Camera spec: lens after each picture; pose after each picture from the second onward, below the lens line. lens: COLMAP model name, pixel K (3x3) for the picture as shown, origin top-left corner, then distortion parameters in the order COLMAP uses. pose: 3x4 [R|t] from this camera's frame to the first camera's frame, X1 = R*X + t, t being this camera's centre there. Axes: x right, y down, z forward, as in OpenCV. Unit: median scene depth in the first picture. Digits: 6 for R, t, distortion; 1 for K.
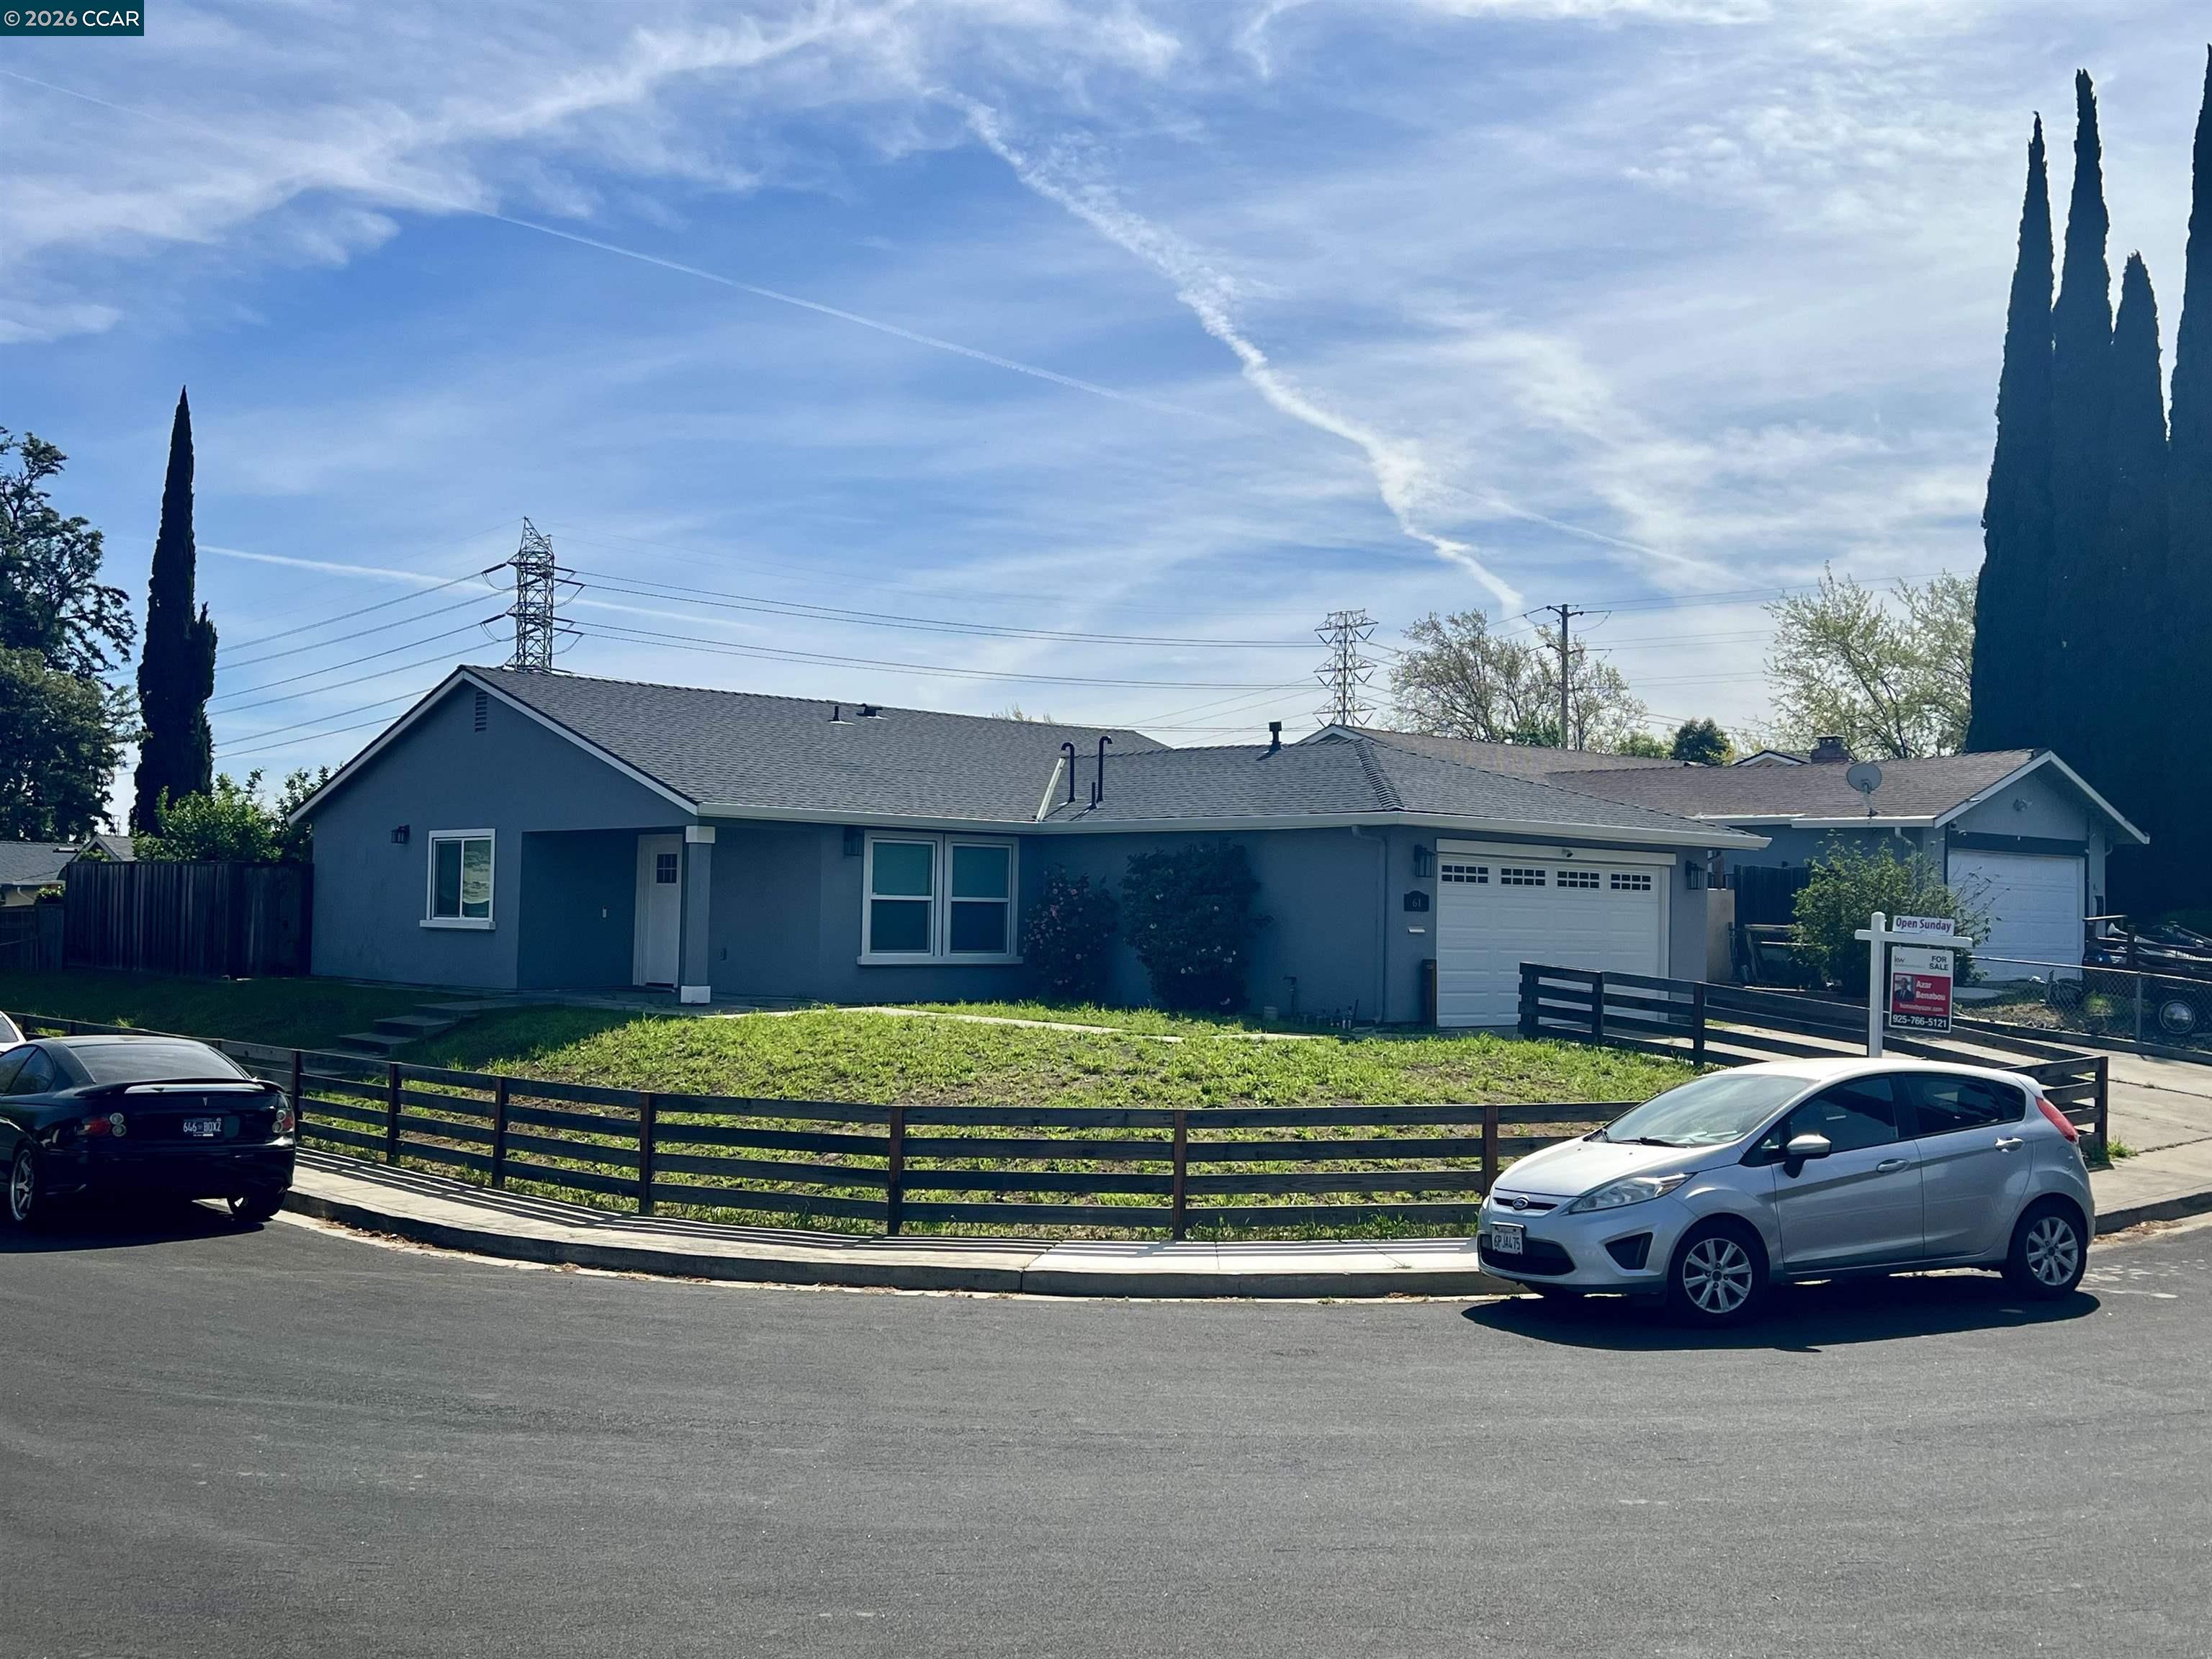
lens RADIAL K [[2124.1, 0, 1106.0], [0, 2124.1, 829.5], [0, 0, 1]] dist [0.161152, 0.000058]
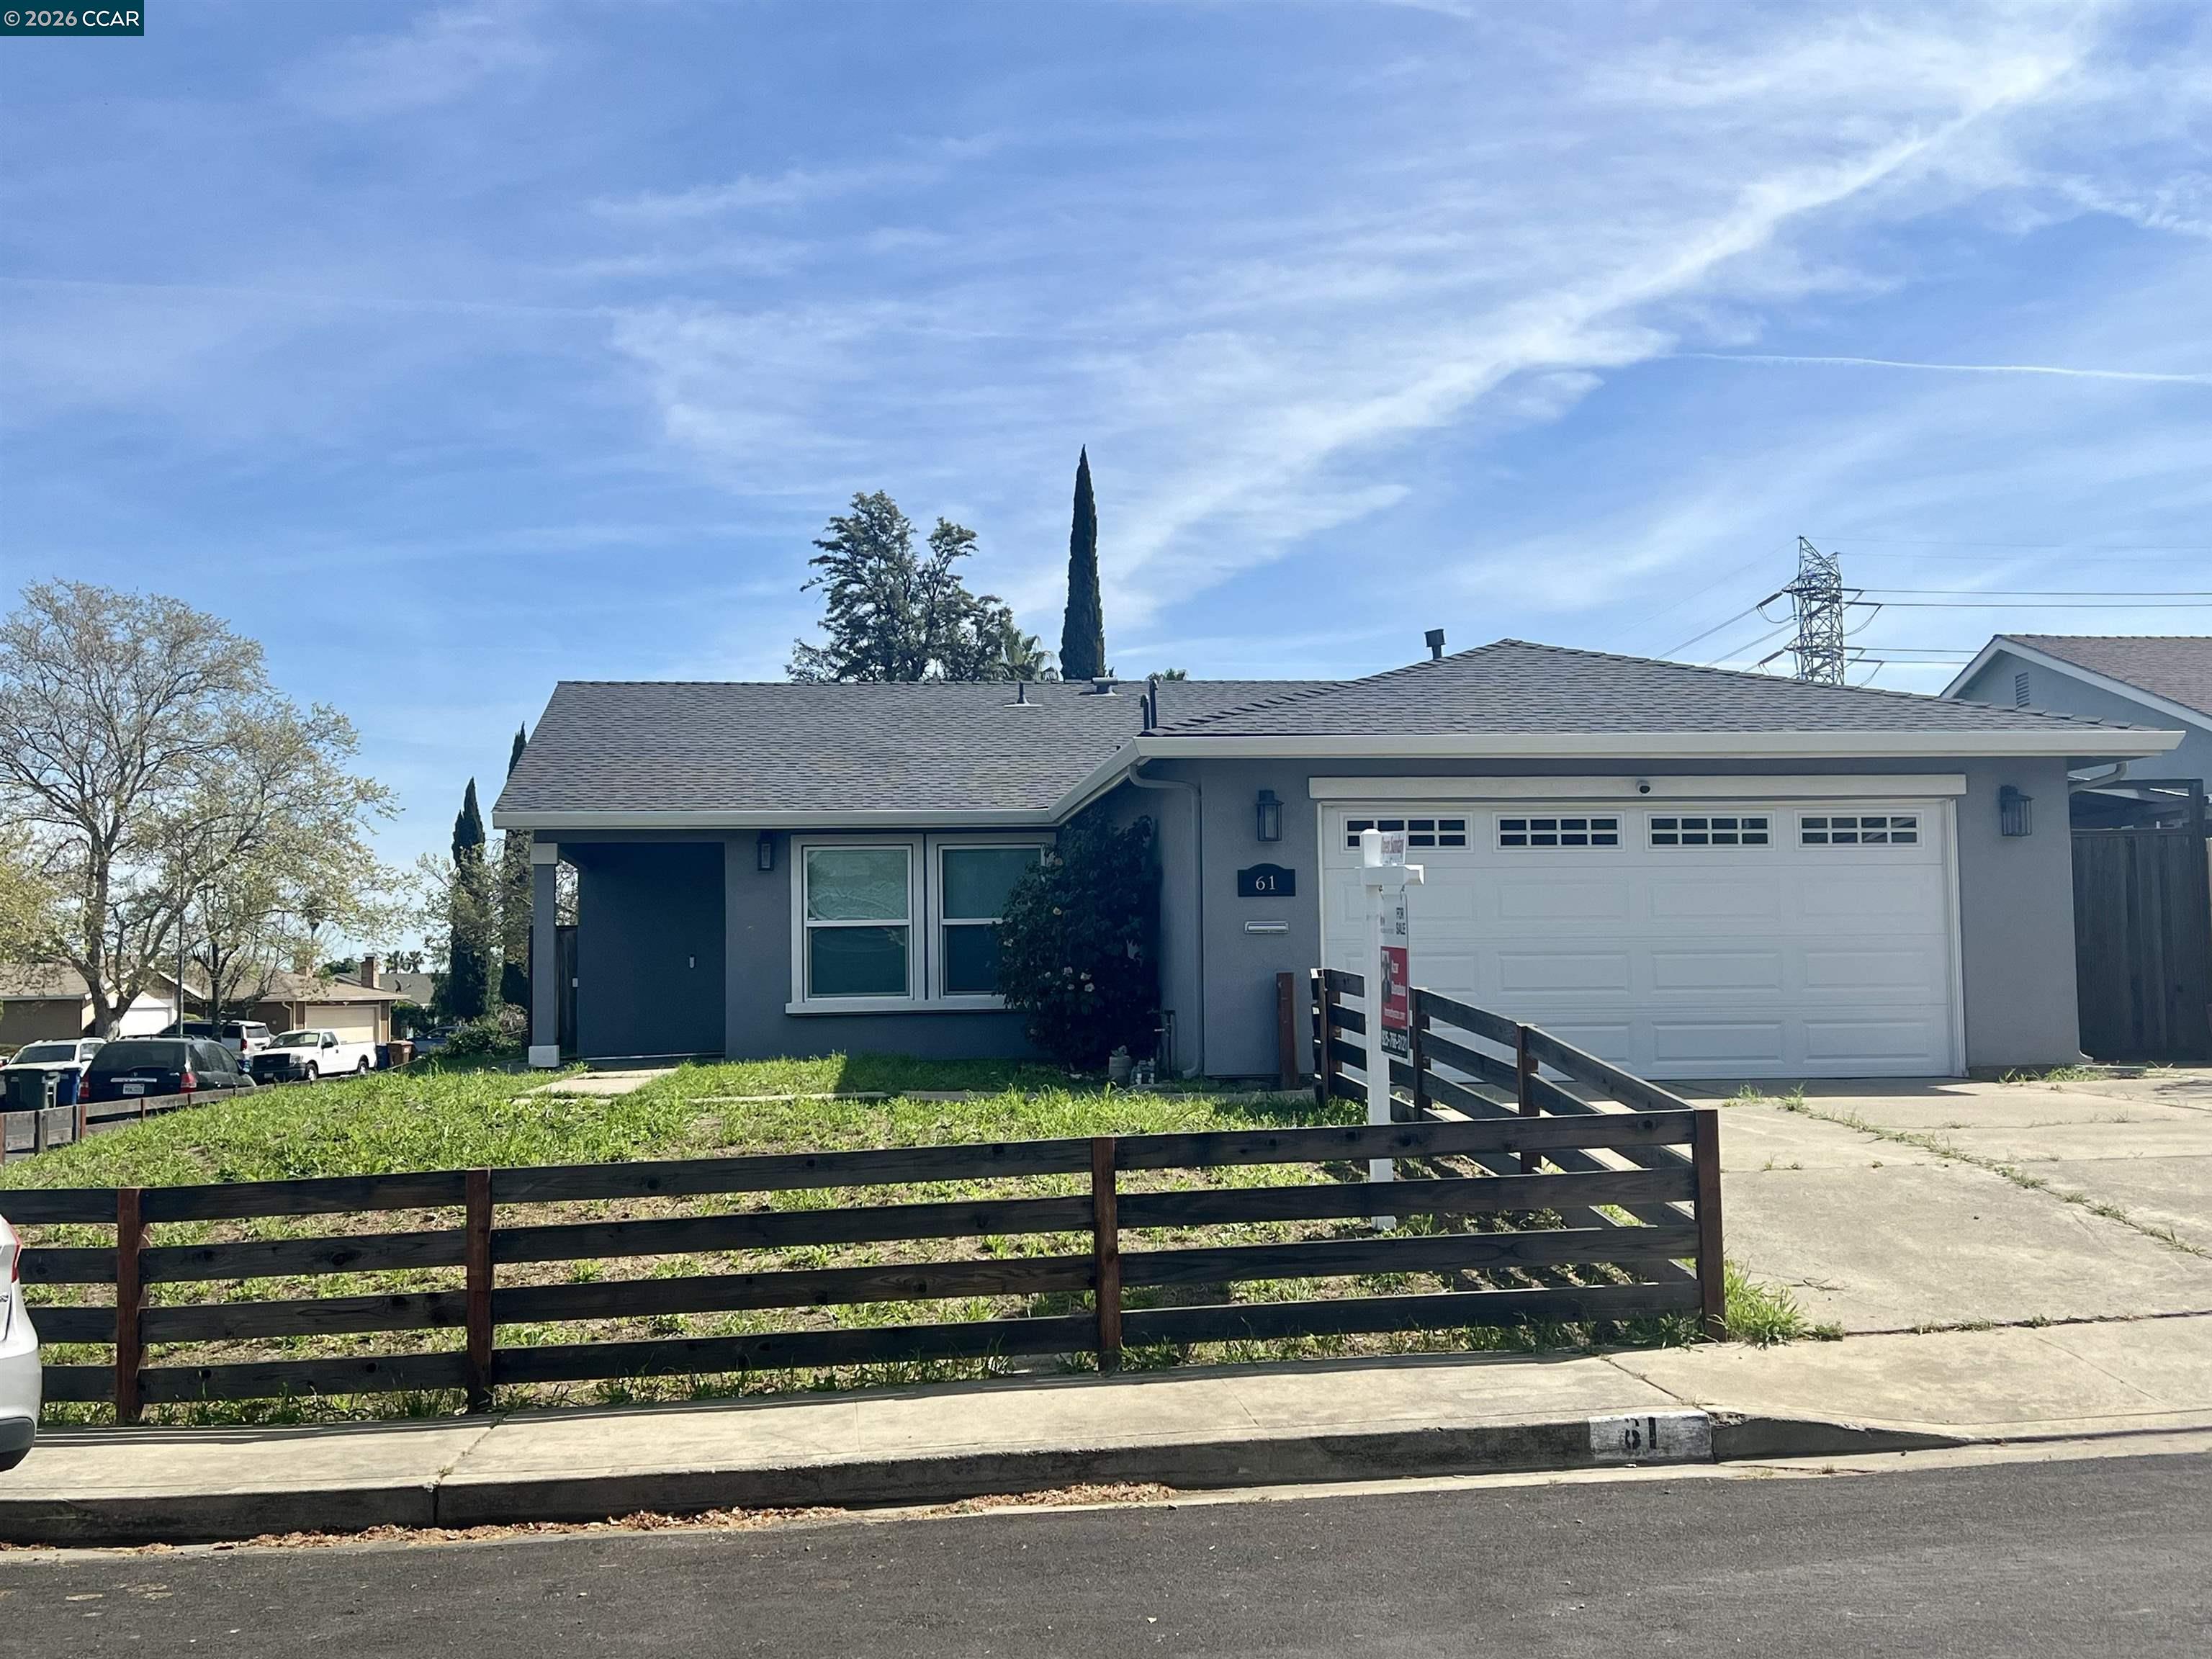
lens RADIAL K [[2388.2, 0, 1106.0], [0, 2388.2, 829.5], [0, 0, 1]] dist [0.126859, 0.003370]
pose [[0.827940, -0.073245, -0.556013, 0.437449], [0.056883, 0.997289, -0.046673, 0.043124], [0.557925, 0.007015, 0.829862, 0.352097]]
